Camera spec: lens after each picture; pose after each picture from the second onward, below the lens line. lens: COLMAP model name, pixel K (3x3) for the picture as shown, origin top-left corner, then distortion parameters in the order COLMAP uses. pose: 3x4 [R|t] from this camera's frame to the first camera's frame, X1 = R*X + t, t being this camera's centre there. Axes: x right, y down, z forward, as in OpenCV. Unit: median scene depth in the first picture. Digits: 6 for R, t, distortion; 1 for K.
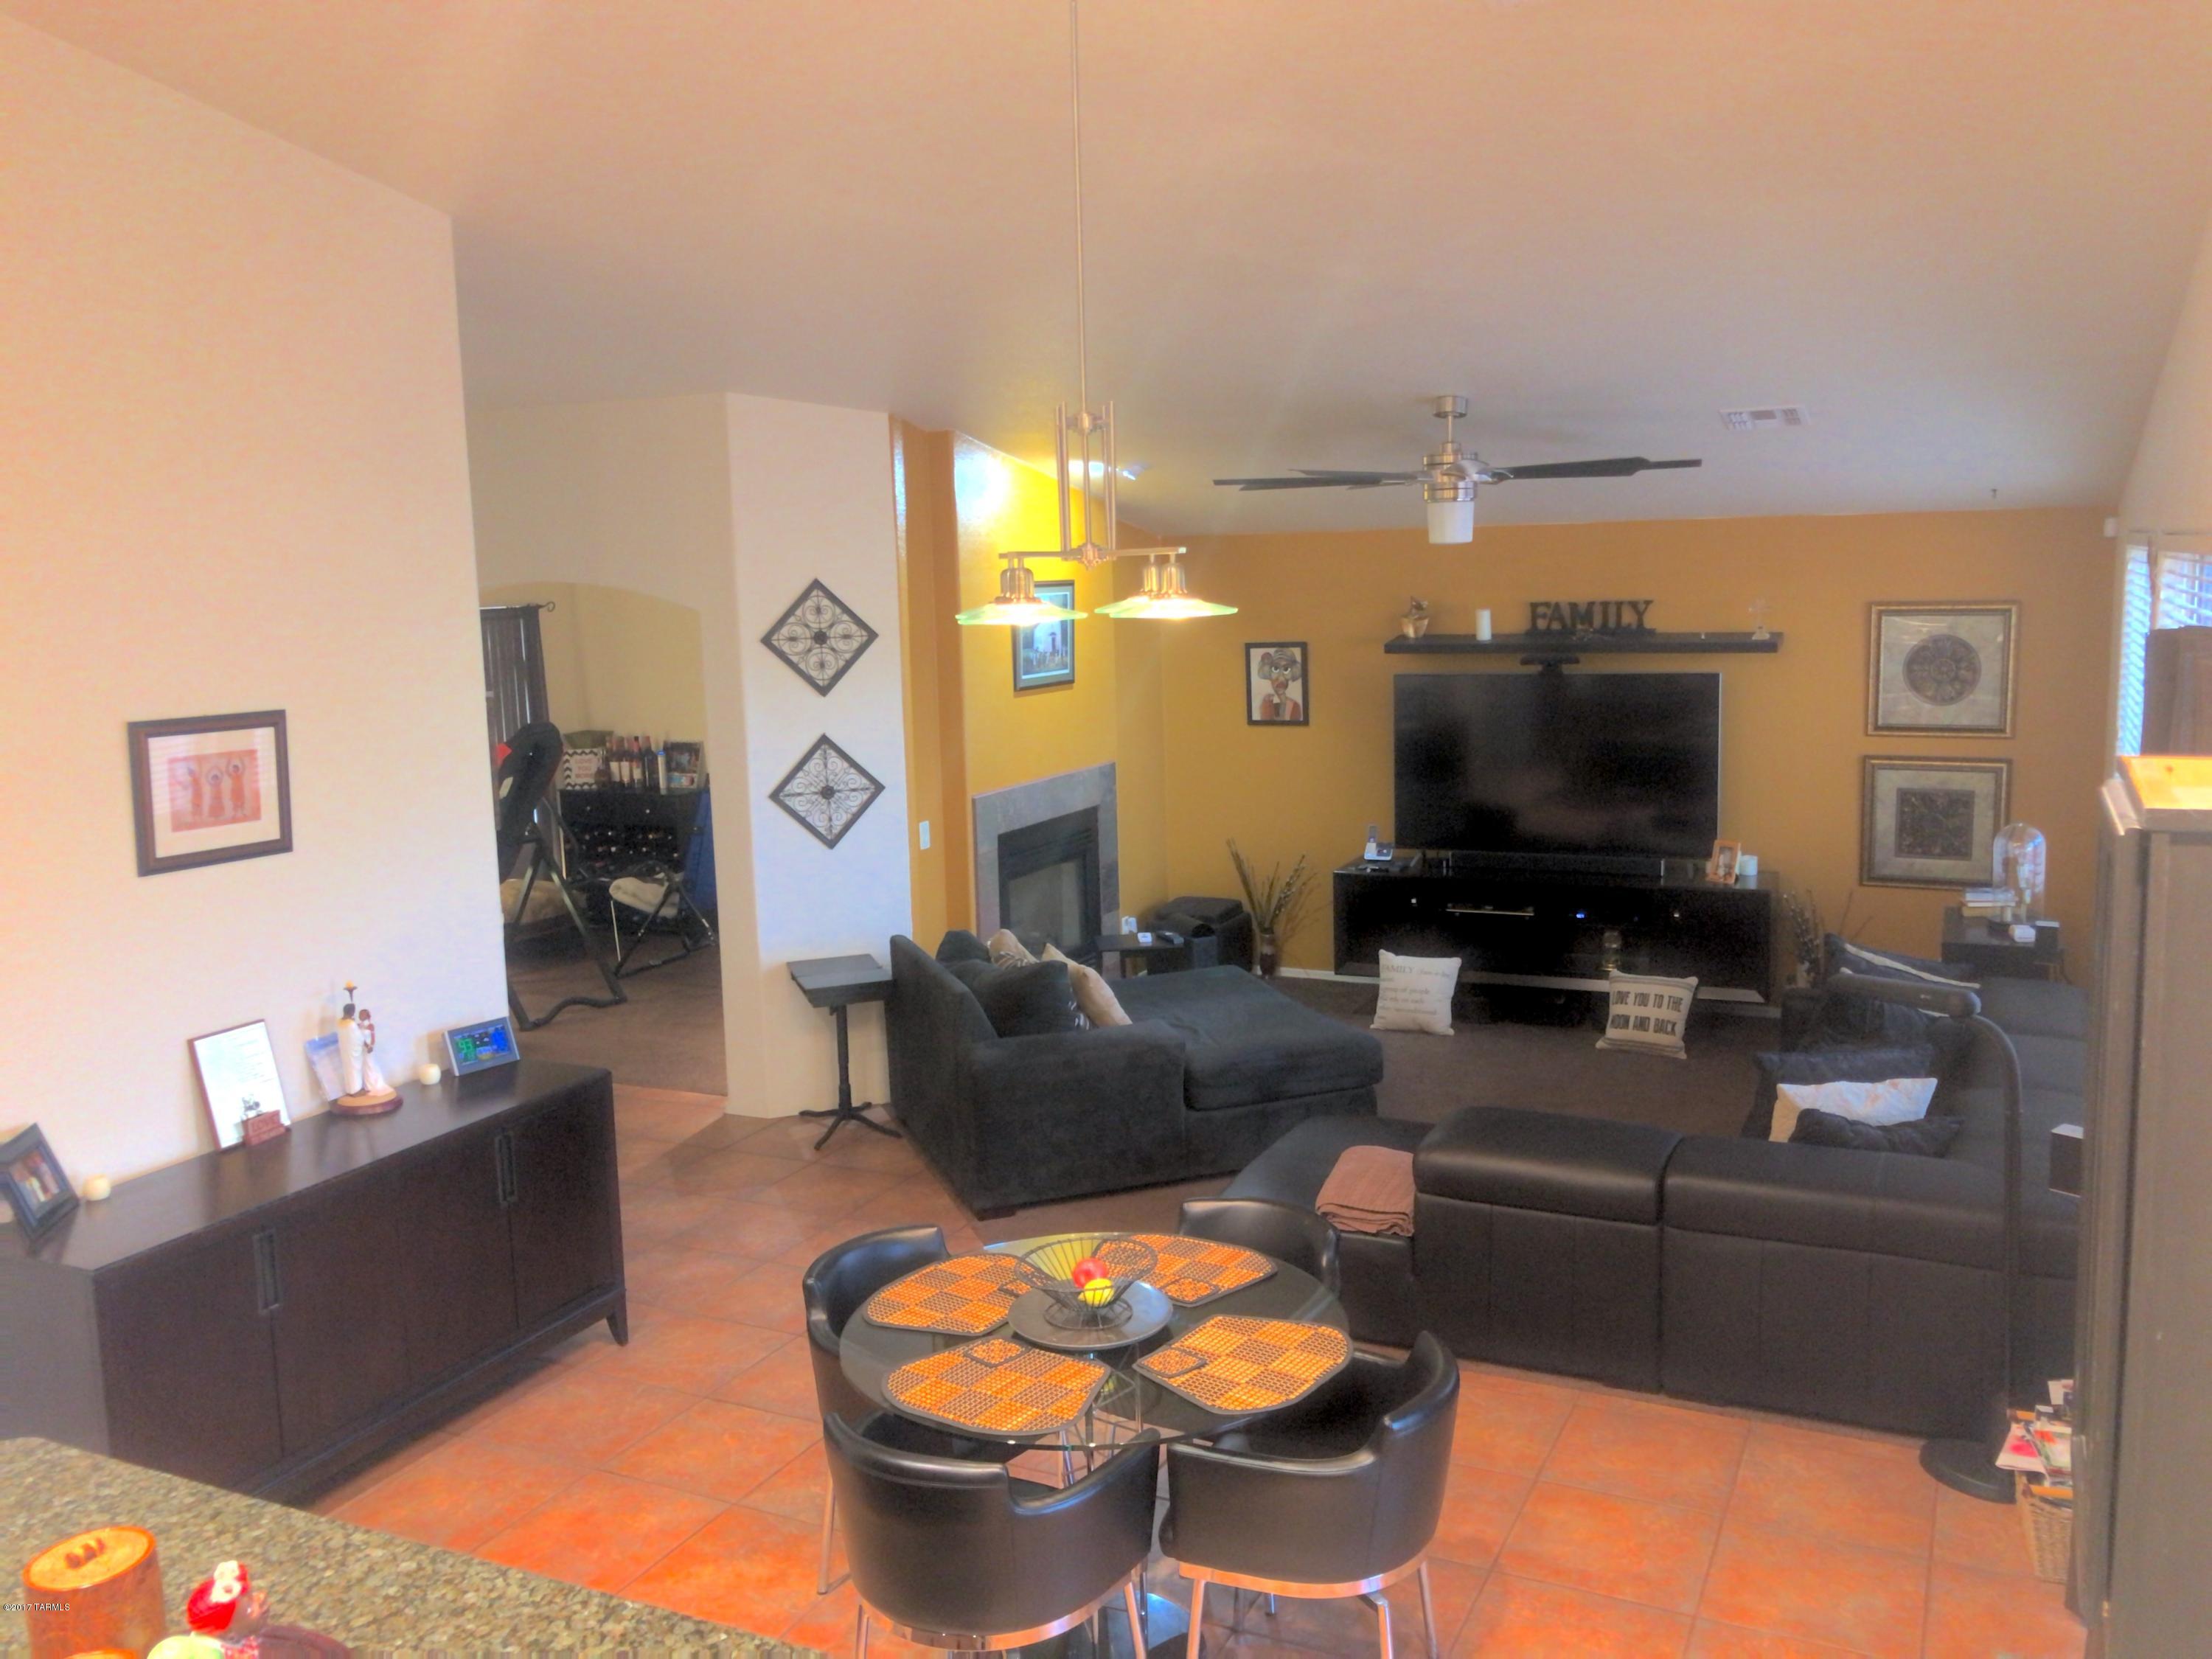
lens RADIAL K [[1795.0, 0, 1074.5], [0, 1795.0, 801.4], [0, 0, 1]] dist [0.043316, 0.003638]
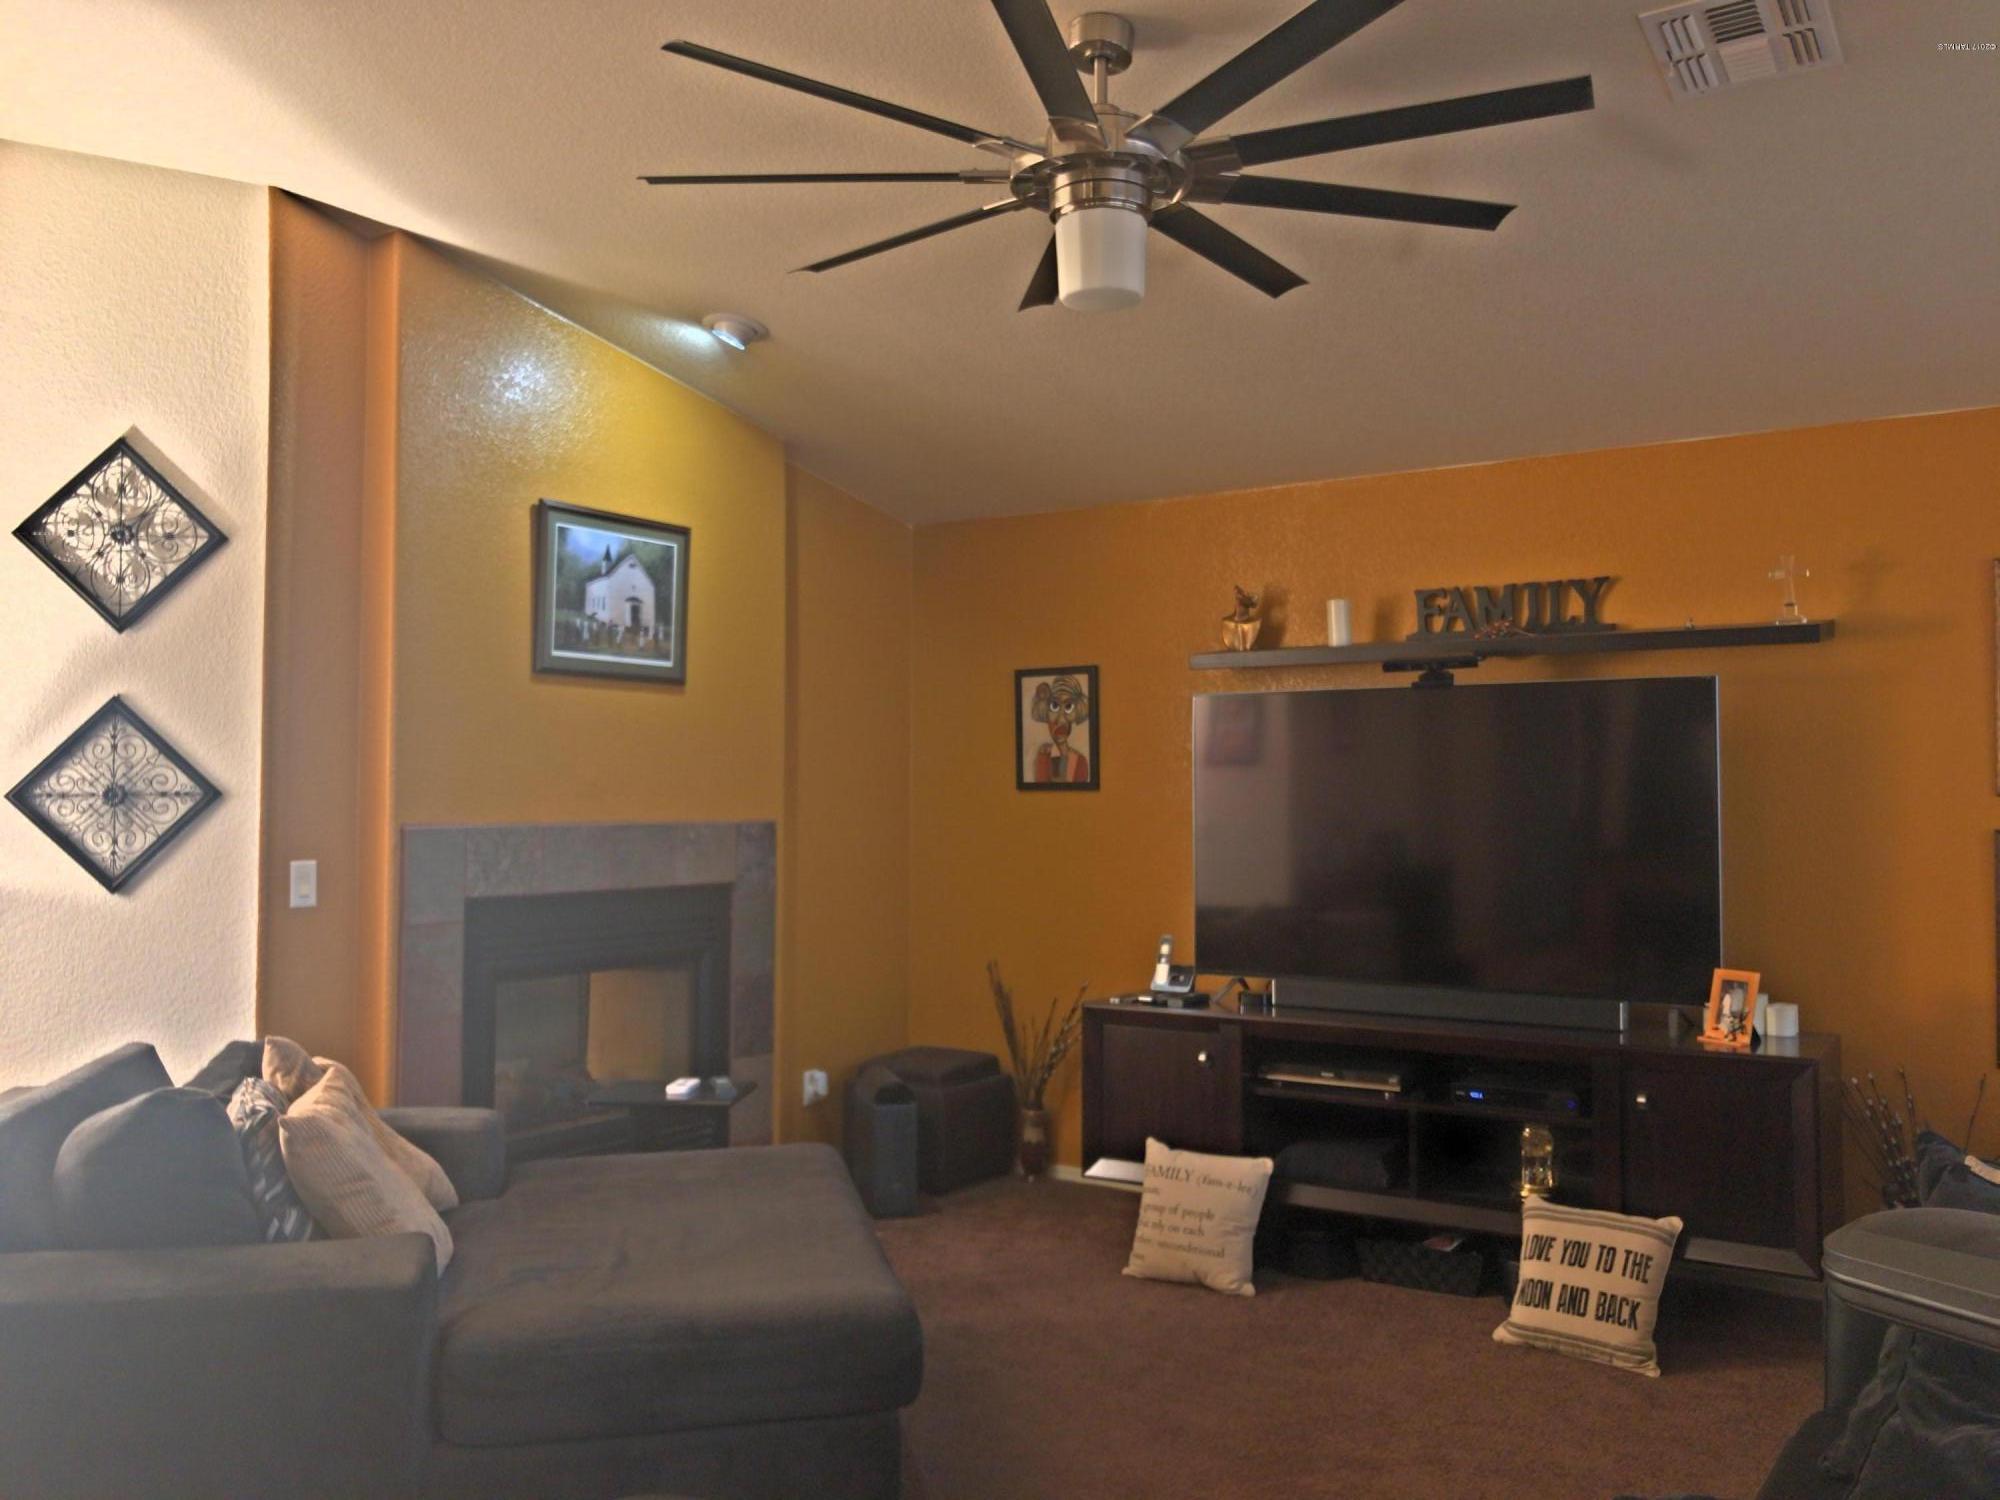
lens RADIAL K [[1645.4, 0, 1002.0], [0, 1645.4, 737.2], [0, 0, 1]] dist [0.056426, -0.115574]
pose [[0.990579, 0.028054, -0.134041, 0.199354], [-0.050059, 0.985233, -0.163739, 0.045342], [0.127469, 0.168906, 0.977355, 0.449078]]
